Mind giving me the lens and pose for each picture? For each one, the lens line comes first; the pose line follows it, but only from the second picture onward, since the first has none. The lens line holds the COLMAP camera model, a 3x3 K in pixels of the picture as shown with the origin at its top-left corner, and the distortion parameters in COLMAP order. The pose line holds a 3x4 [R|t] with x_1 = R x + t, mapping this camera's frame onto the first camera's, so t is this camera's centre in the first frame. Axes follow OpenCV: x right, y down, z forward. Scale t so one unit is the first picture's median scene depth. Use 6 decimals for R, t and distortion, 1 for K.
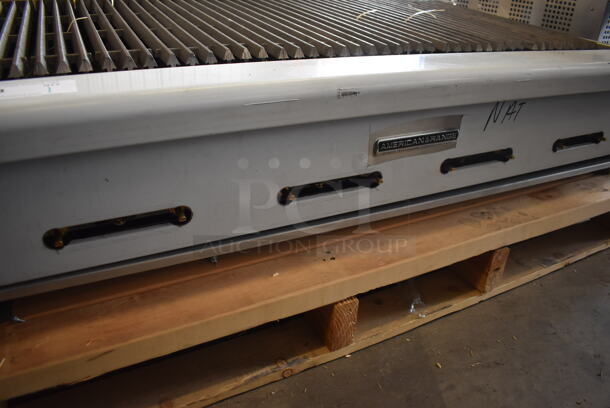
lens RADIAL K [[459.5, 0, 305.0], [0, 459.5, 204.0], [0, 0, 1]] dist [-0.086363, 0.004182]
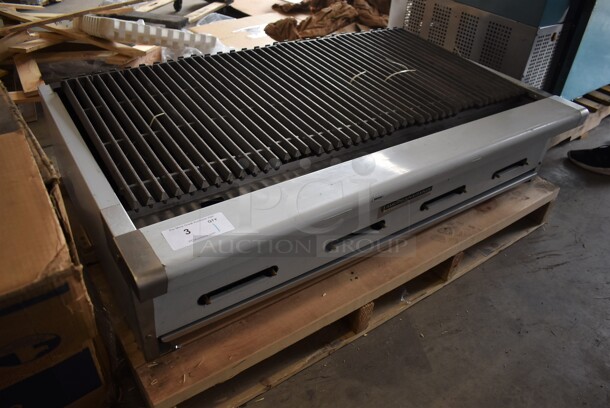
lens RADIAL K [[459.5, 0, 305.0], [0, 459.5, 204.0], [0, 0, 1]] dist [-0.086363, 0.004182]
pose [[0.990570, -0.065835, 0.120153, -0.269146], [0.047558, 0.987679, 0.149094, -0.352504], [-0.128488, -0.141973, 0.981496, -0.440996]]
